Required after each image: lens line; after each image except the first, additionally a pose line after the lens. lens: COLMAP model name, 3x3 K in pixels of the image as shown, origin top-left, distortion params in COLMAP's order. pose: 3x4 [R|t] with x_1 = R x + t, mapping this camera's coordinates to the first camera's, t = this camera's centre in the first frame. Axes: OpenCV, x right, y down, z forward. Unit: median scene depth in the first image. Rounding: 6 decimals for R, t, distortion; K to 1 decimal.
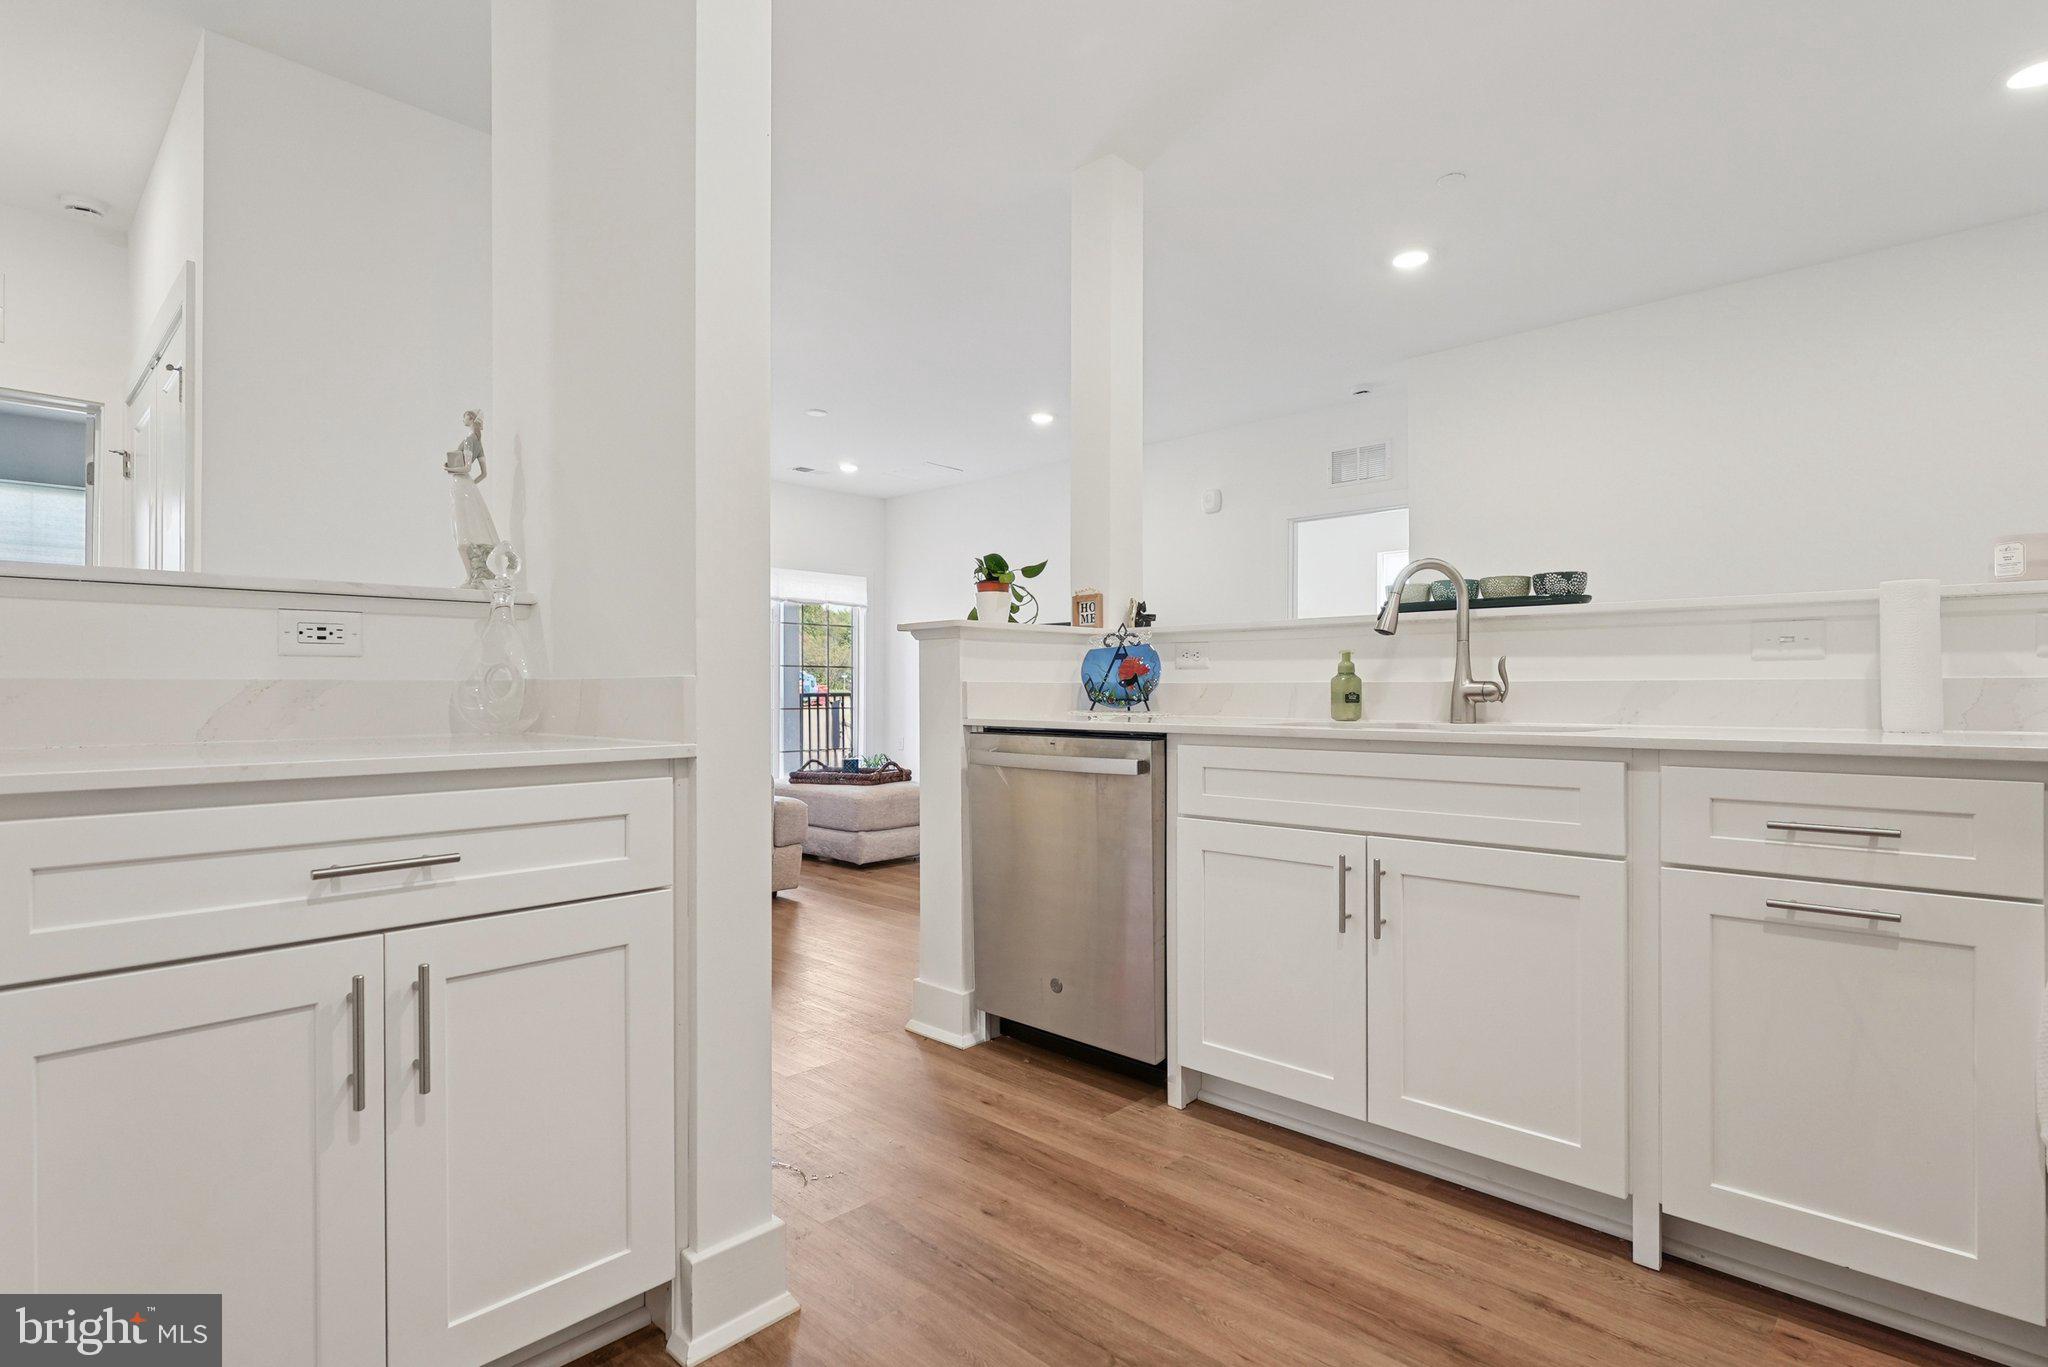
lens RADIAL K [[1005.2, 0, 1004.1], [0, 1005.2, 691.5], [0, 0, 1]] dist [-0.012325, 0.000242]
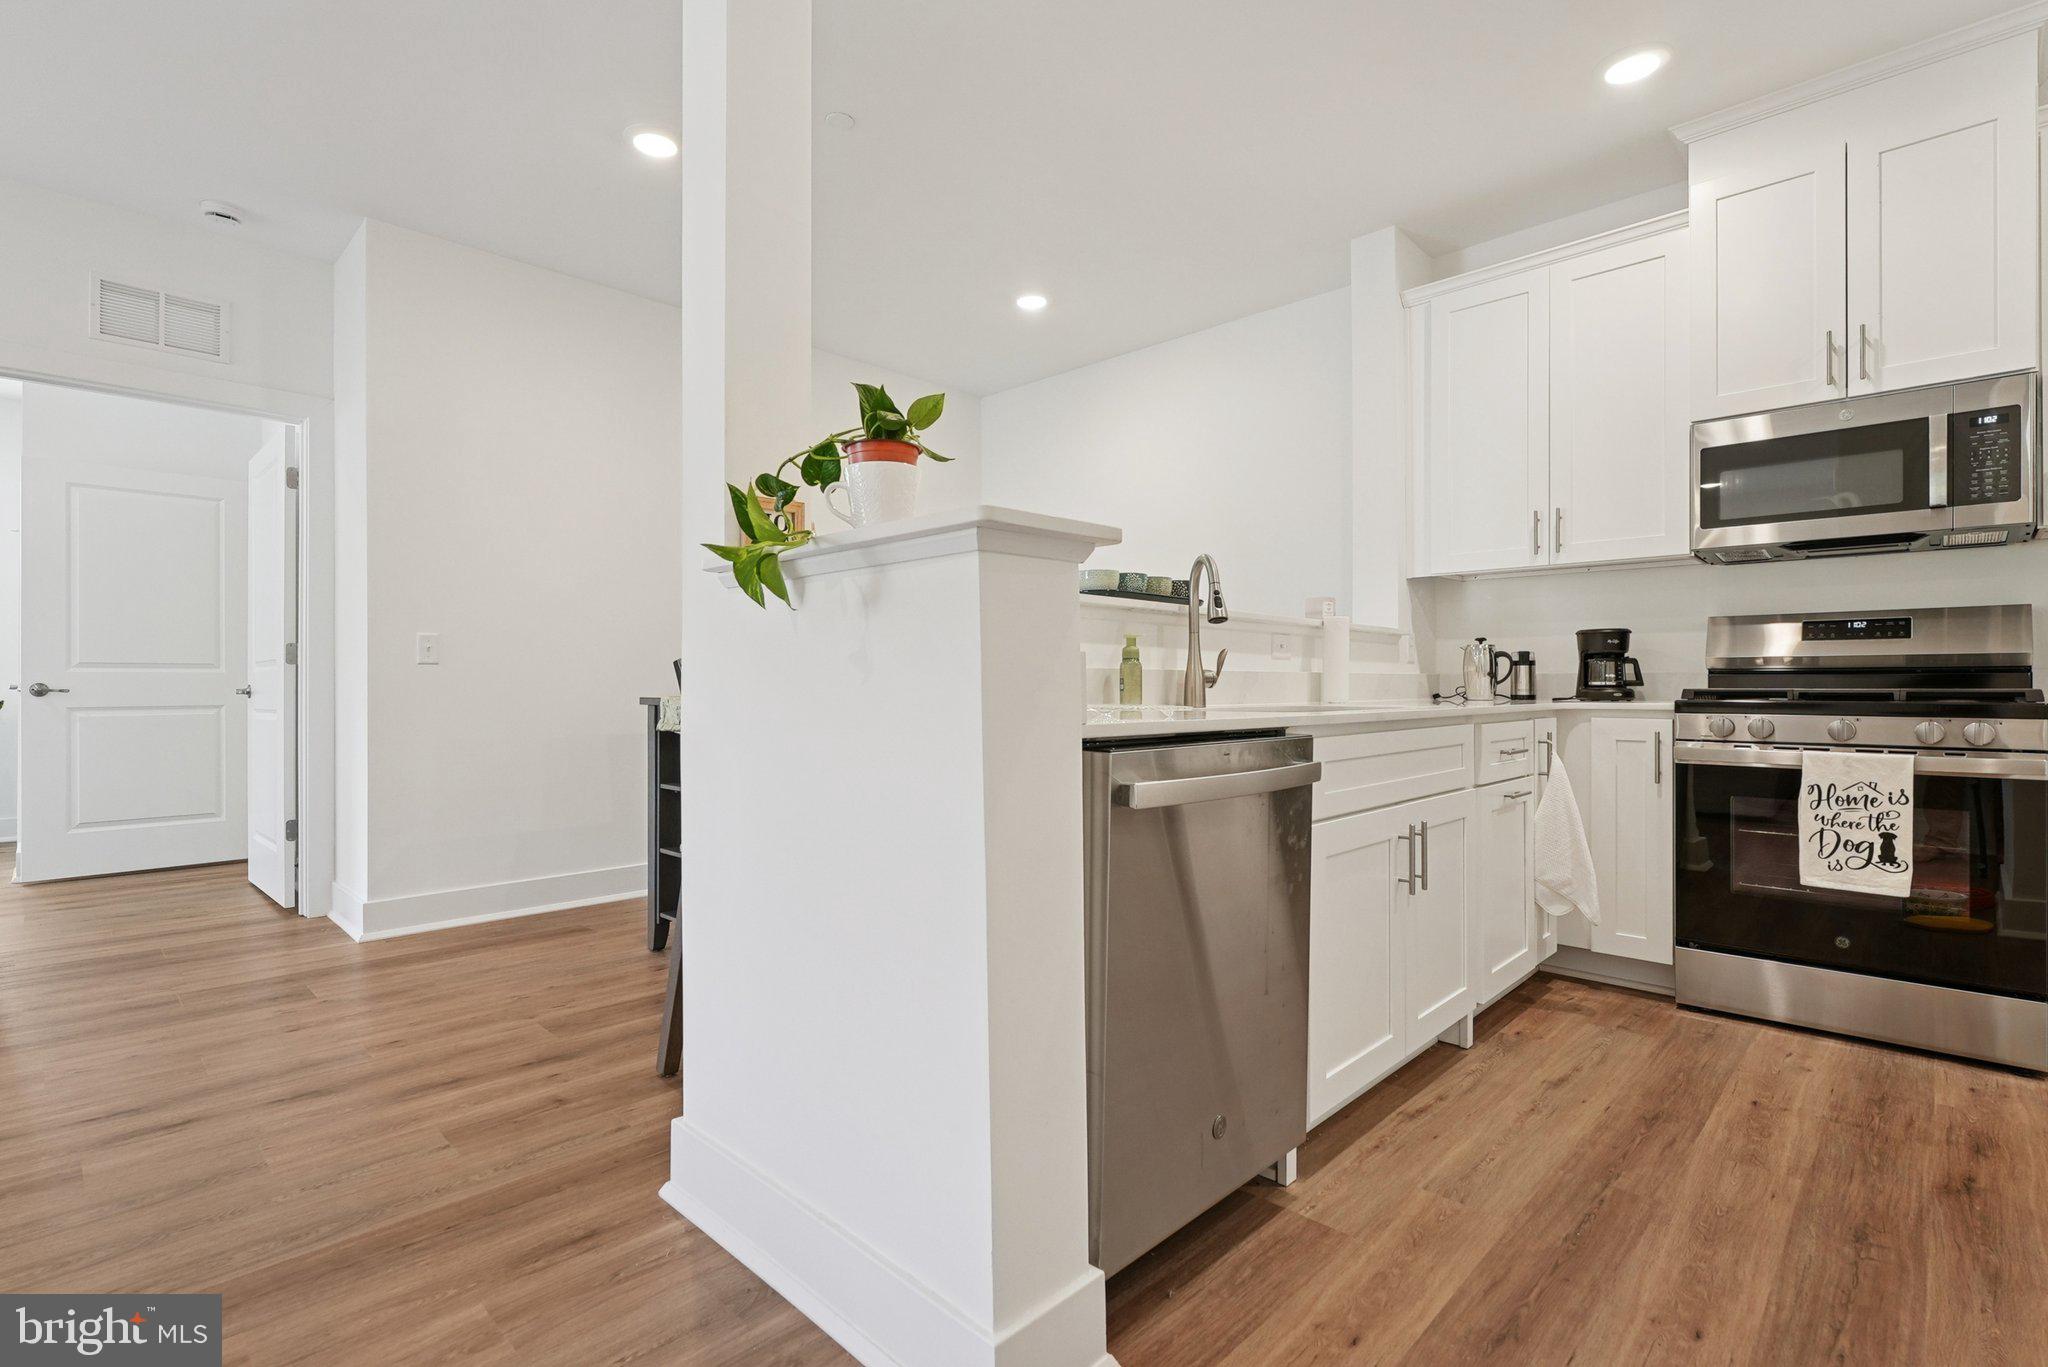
lens RADIAL K [[951.6, 0, 1024.0], [0, 951.6, 683.5], [0, 0, 1]] dist [0.000899, 0.000026]
pose [[0.004057, 0.002582, 0.999988, -0.598495], [0.003231, 0.999991, -0.002595, 0.006944], [-0.999987, 0.003241, 0.004049, 1.188410]]
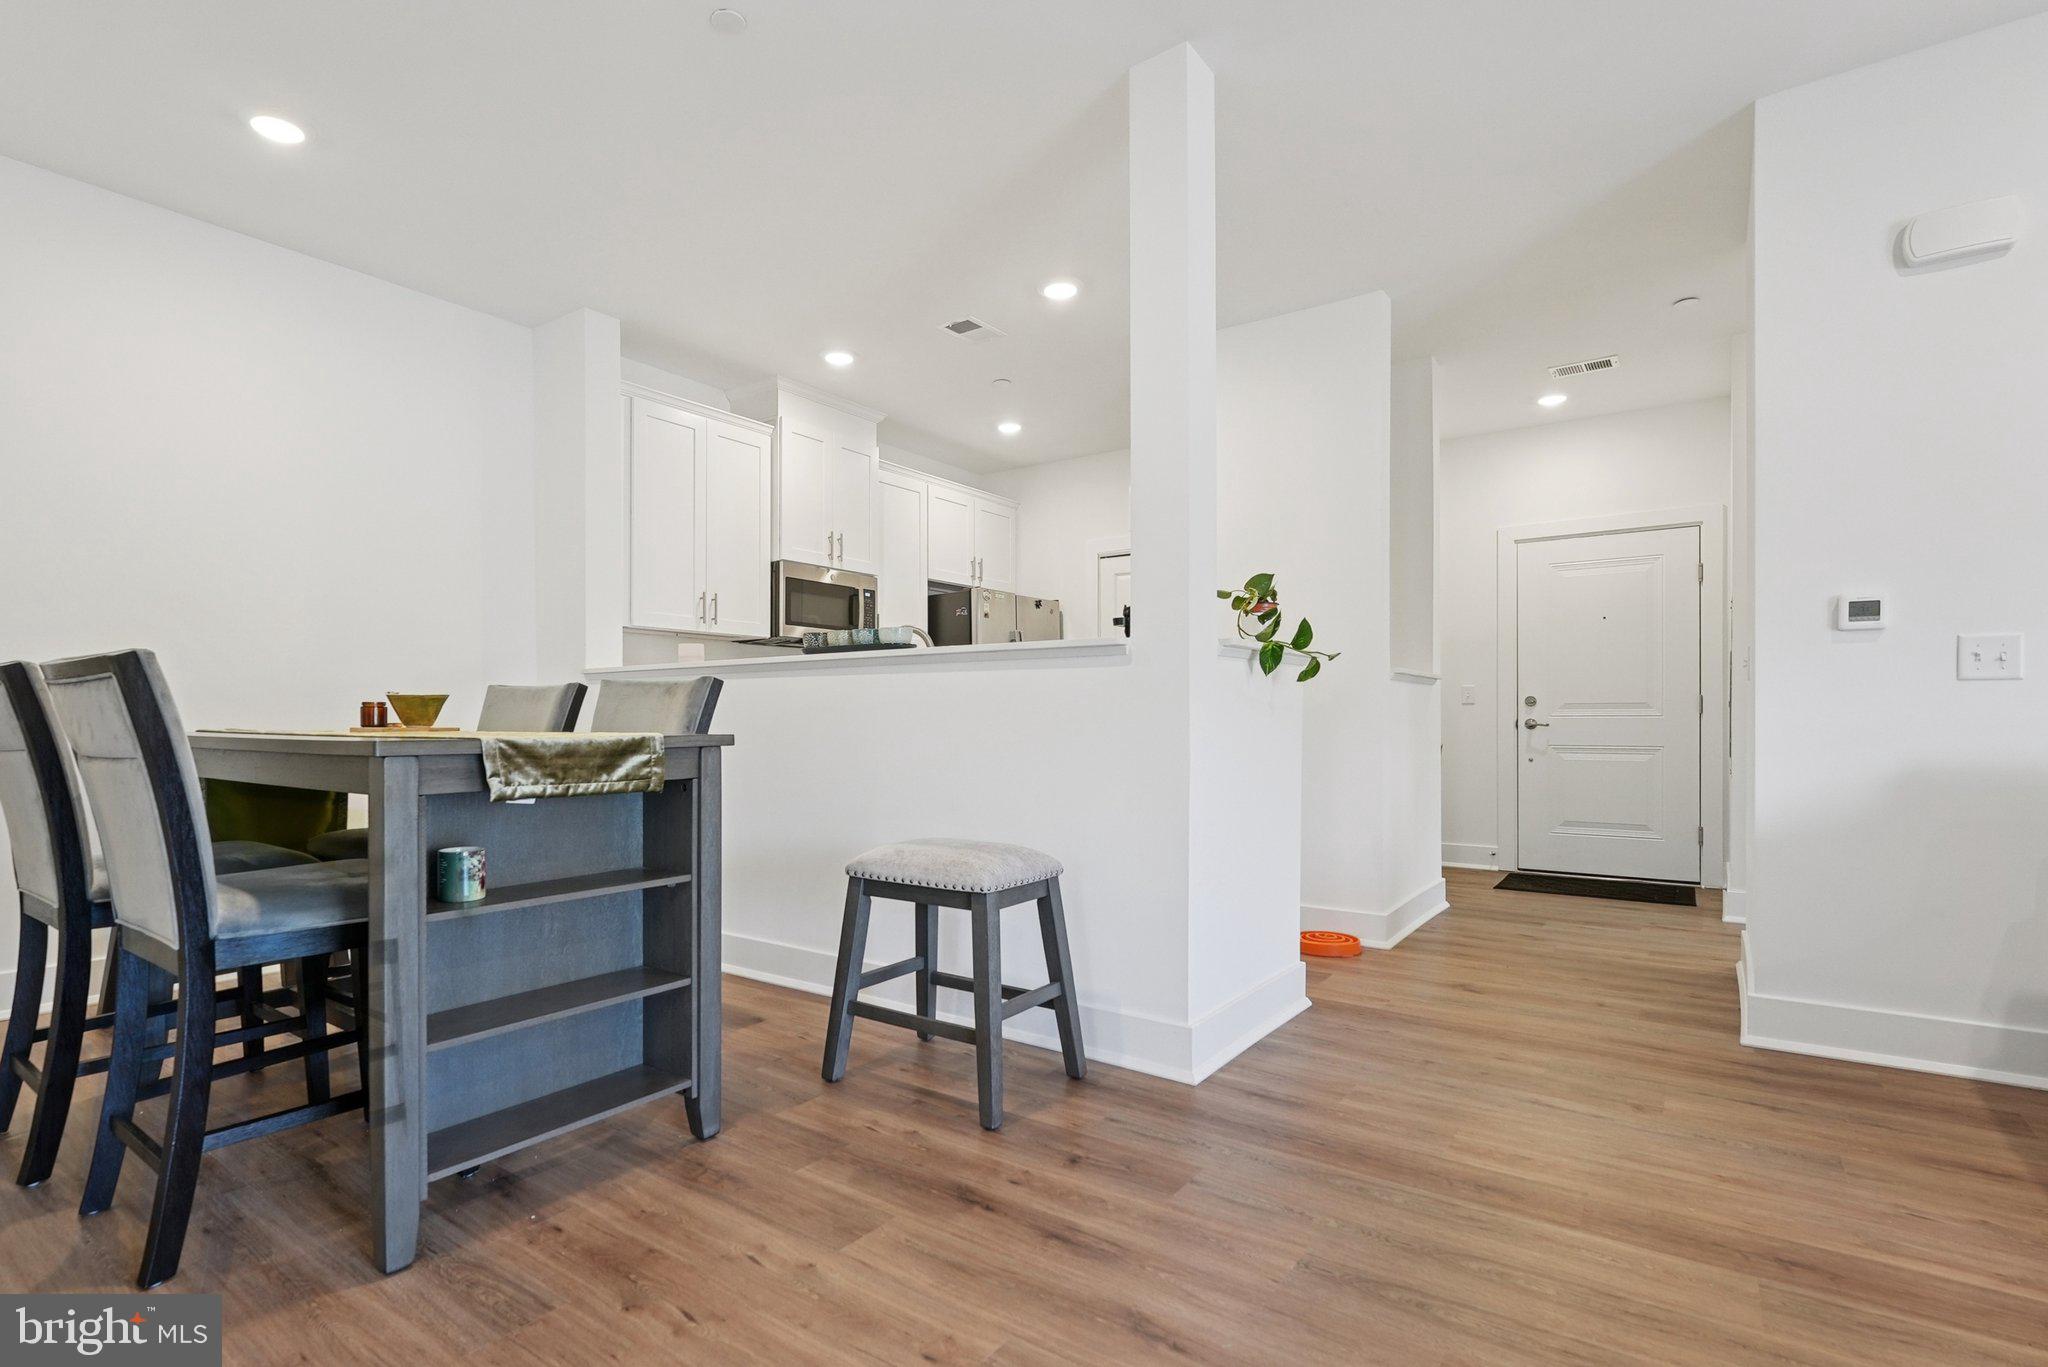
lens RADIAL K [[982.7, 0, 961.7], [0, 982.7, 727.4], [0, 0, 1]] dist [-0.005041, -0.000006]
pose [[-0.993946, 0.002350, -0.109840, 0.503326], [0.001212, 0.999945, 0.010428, 0.007410], [0.109859, 0.010232, -0.993895, 2.488383]]
